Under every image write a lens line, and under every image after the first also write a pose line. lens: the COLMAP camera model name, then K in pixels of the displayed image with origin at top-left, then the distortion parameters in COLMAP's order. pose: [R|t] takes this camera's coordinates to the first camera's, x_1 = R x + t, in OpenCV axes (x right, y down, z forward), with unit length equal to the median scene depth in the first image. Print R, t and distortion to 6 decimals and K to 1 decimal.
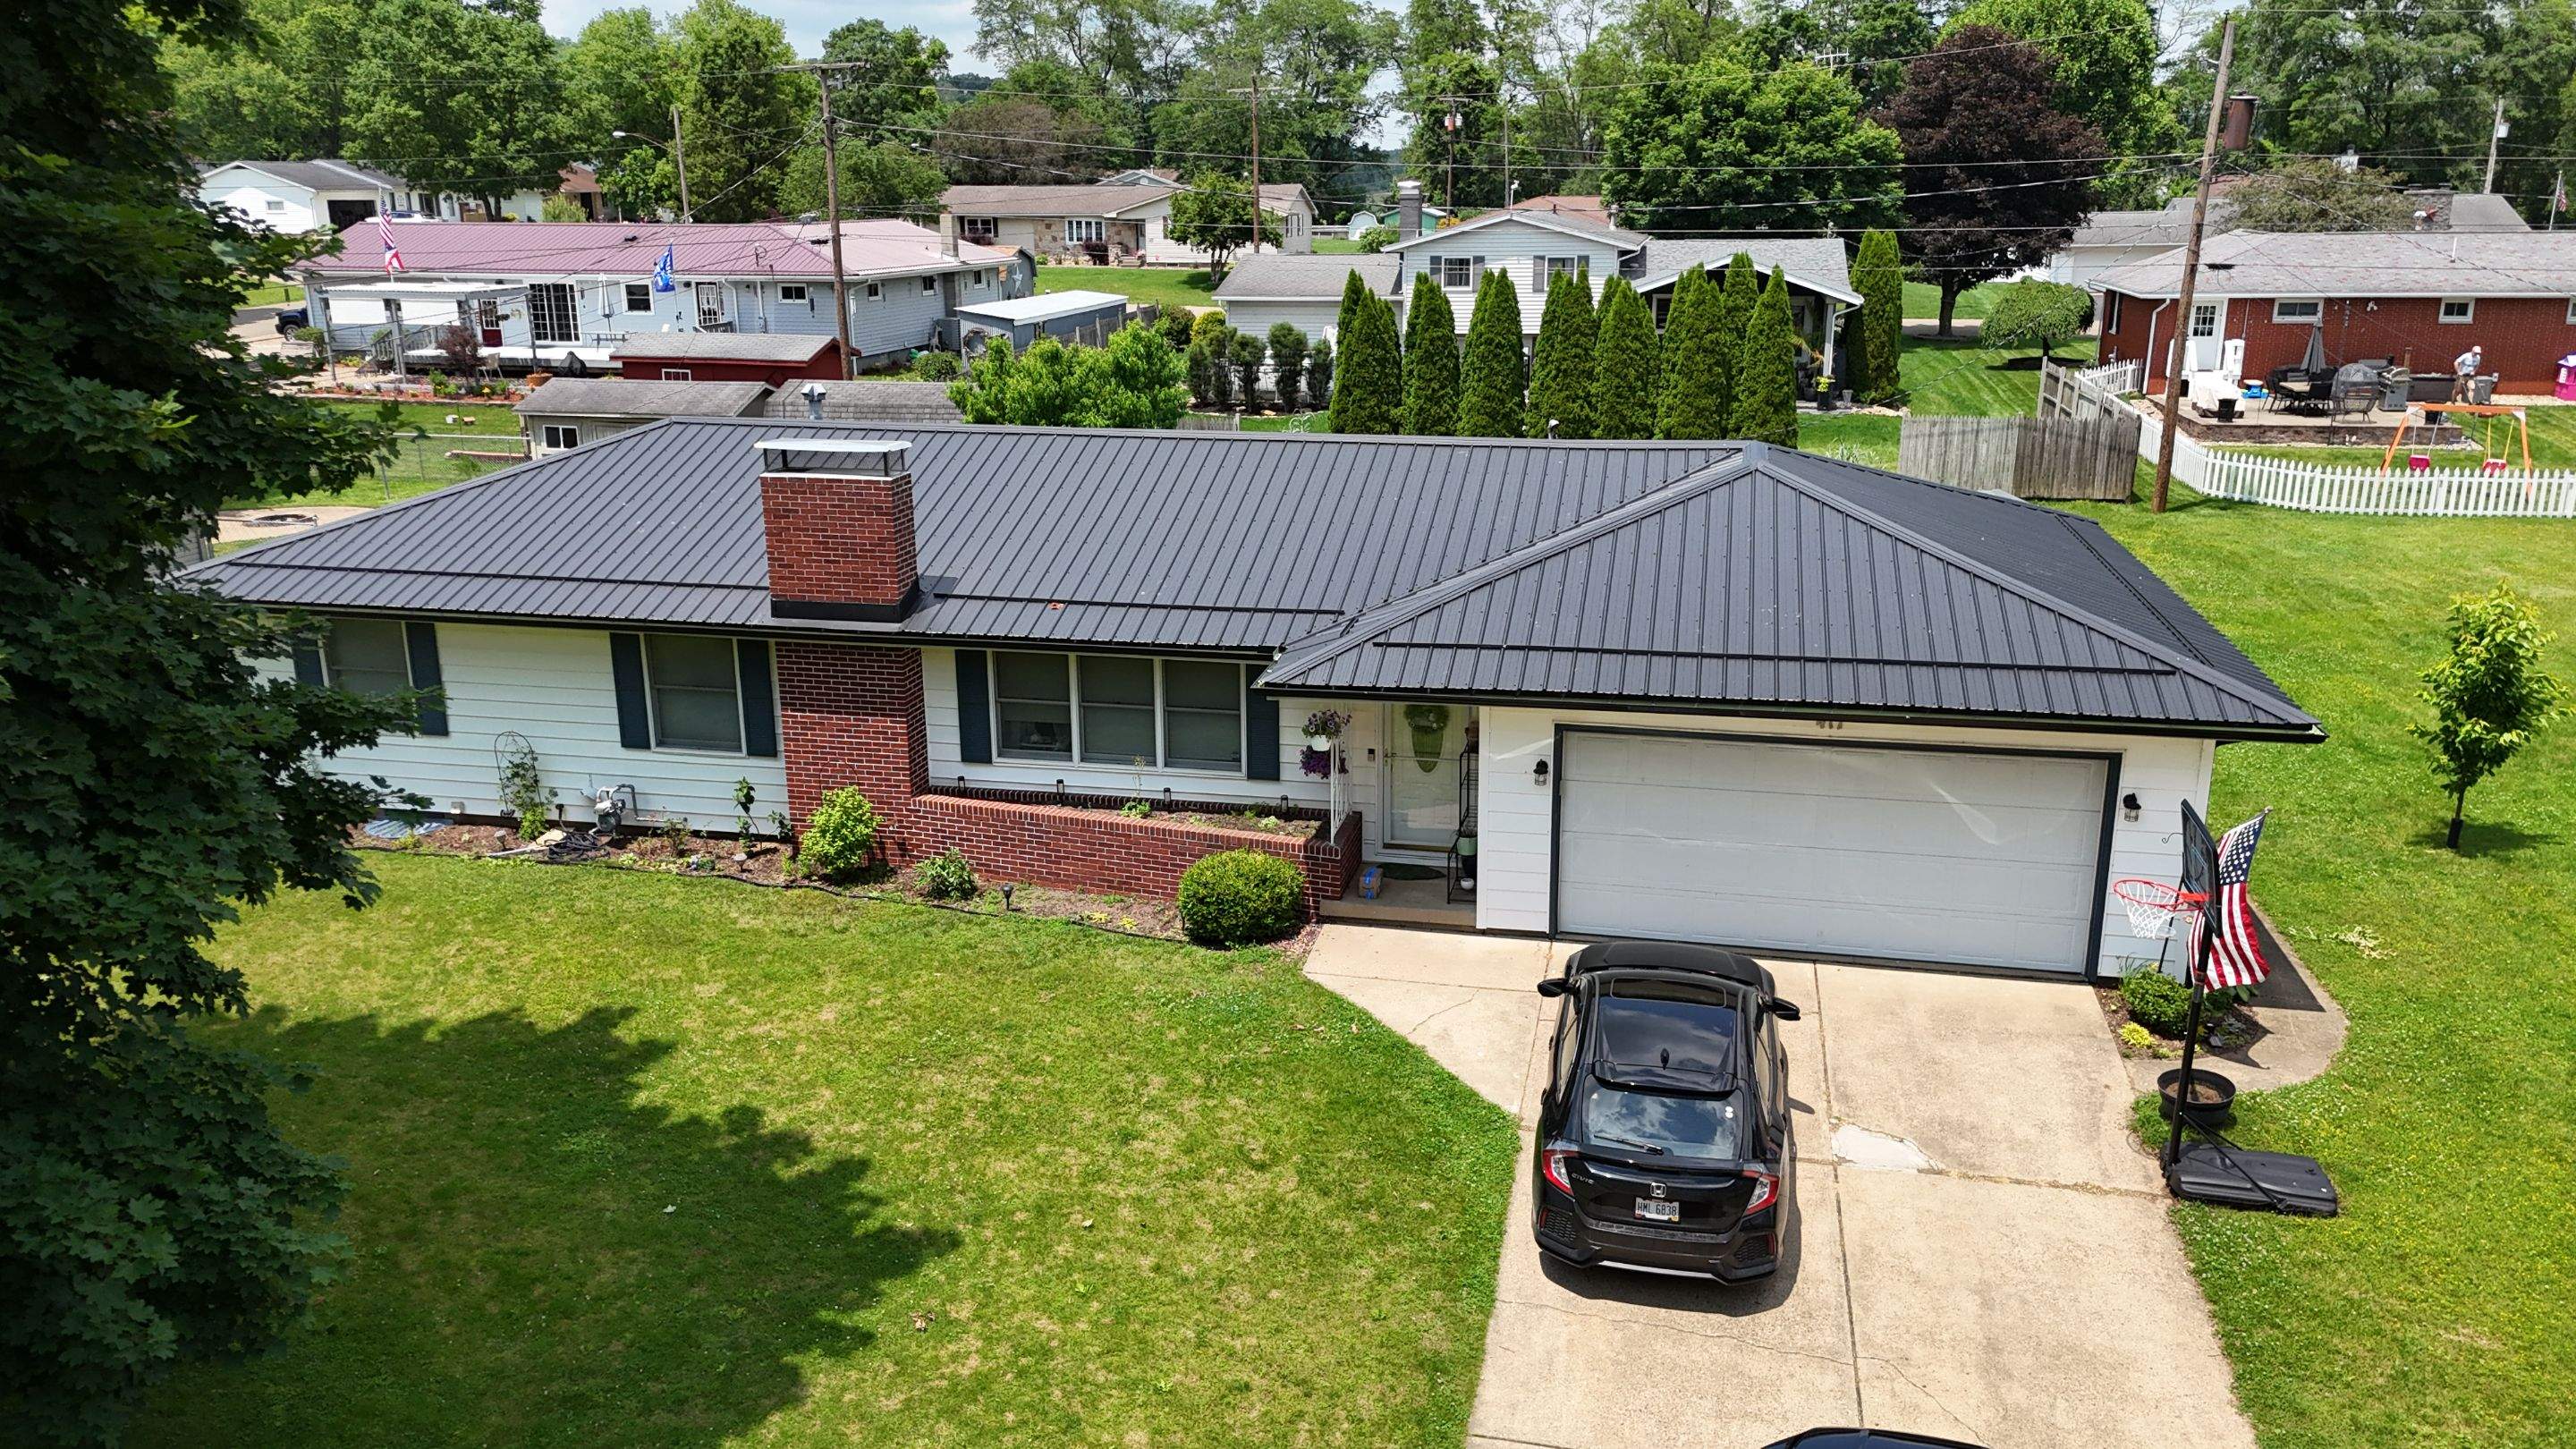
lens RADIAL K [[1866.4, 0, 1288.0], [0, 1866.4, 724.5], [0, 0, 1]] dist [0.069792, -0.001500]
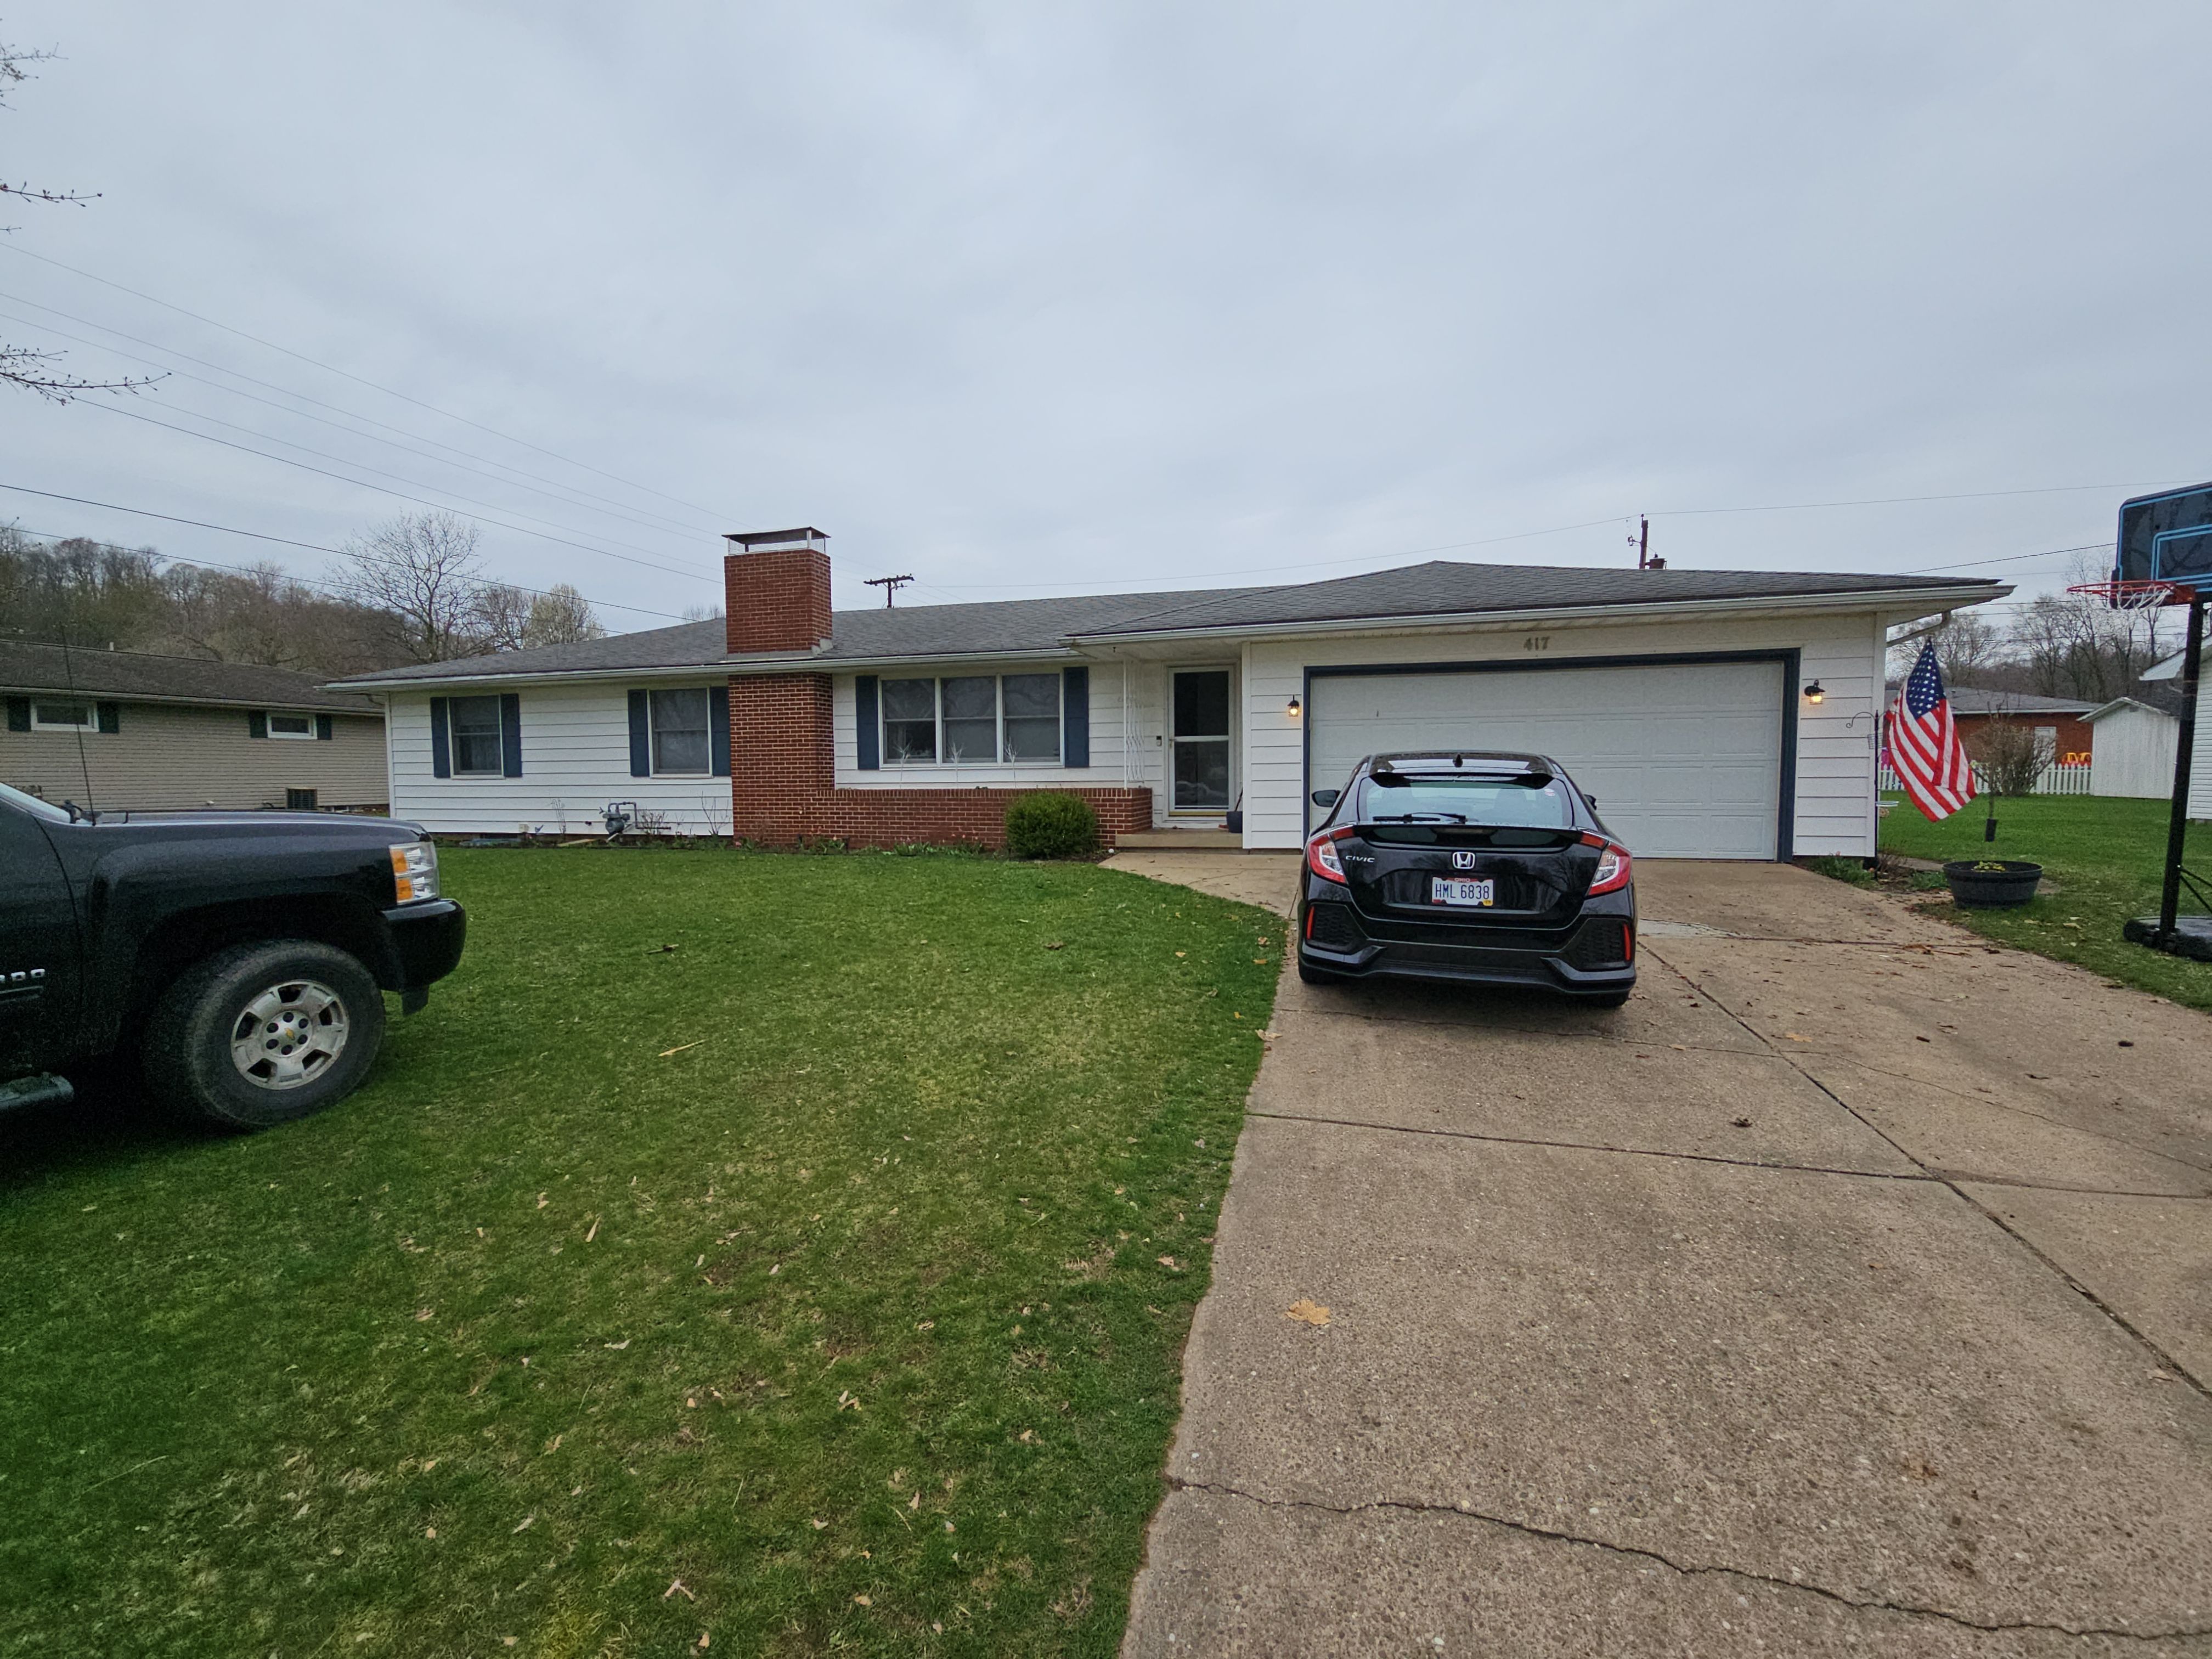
lens RADIAL K [[910.2, 0, 1114.9], [0, 910.2, 831.5], [0, 0, 1]] dist [0.000359, 0.000173]
pose [[0.999012, 0.004088, -0.044250, 0.040610], [-0.013425, 0.976995, -0.212840, 0.205741], [0.042362, 0.213224, 0.976085, 0.385923]]
